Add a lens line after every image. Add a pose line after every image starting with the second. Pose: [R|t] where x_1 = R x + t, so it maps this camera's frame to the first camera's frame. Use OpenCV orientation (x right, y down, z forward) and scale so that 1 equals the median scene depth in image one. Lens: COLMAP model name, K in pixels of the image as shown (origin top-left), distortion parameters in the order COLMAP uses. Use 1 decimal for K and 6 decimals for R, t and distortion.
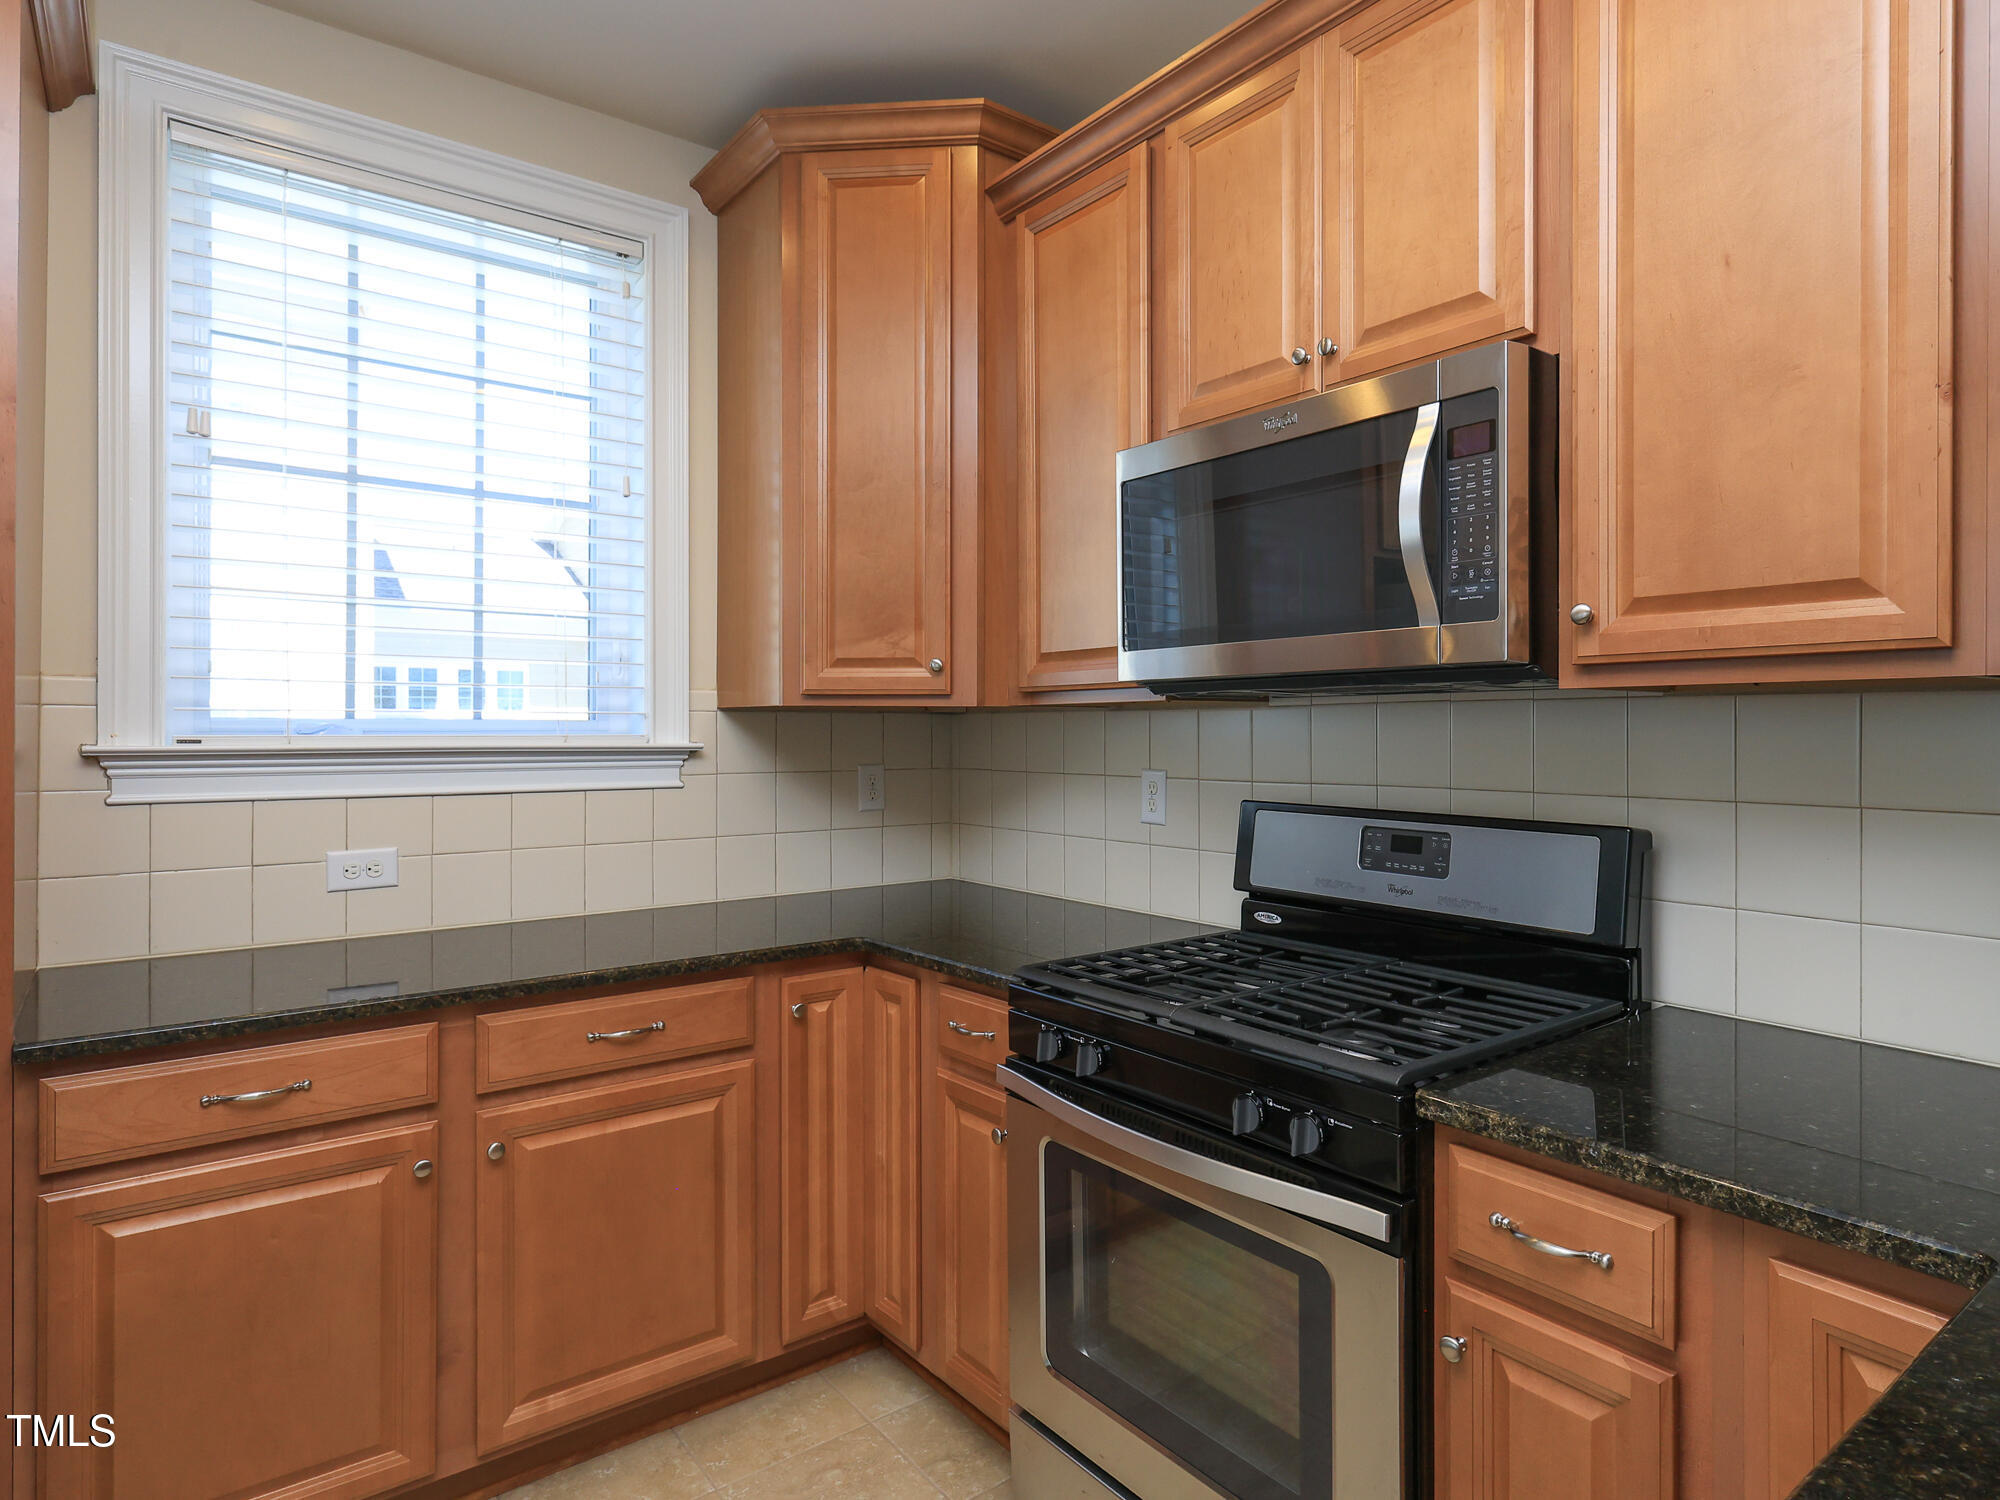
lens RADIAL K [[1129.3, 0, 1041.8], [0, 1129.3, 735.2], [0, 0, 1]] dist [0.000268, -0.001834]
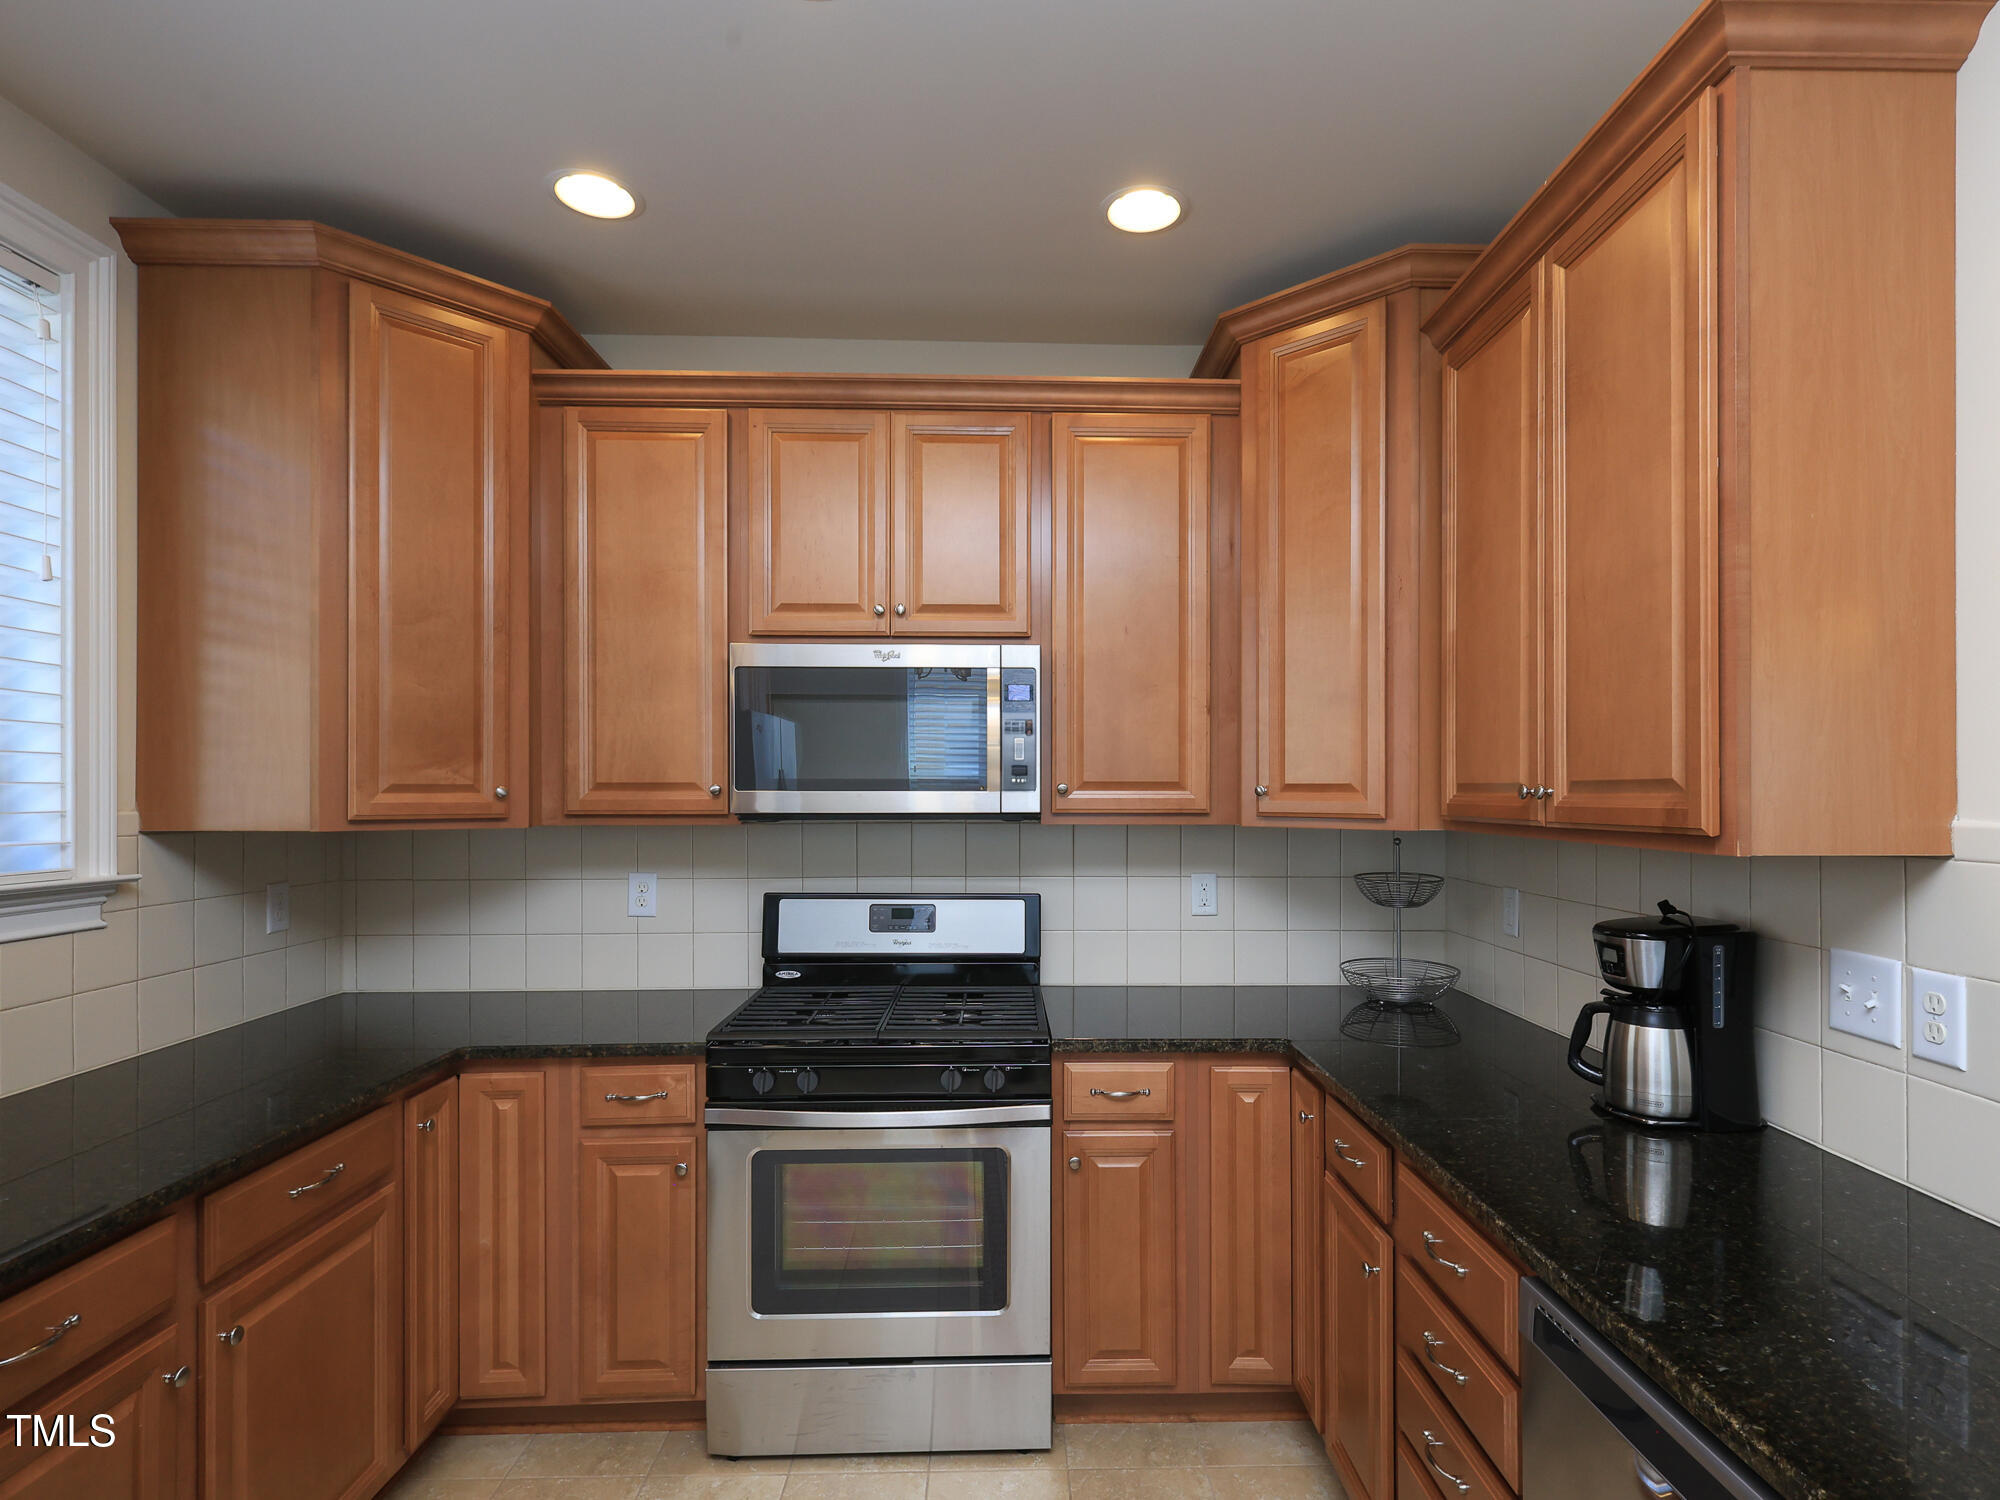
lens RADIAL K [[986.5, 0, 1037.1], [0, 986.5, 804.3], [0, 0, 1]] dist [0.008030, -0.001549]
pose [[0.615634, -0.005762, 0.788012, -0.598560], [0.006251, 0.999978, 0.002428, -0.055271], [-0.788008, 0.003431, 0.615656, -0.017037]]
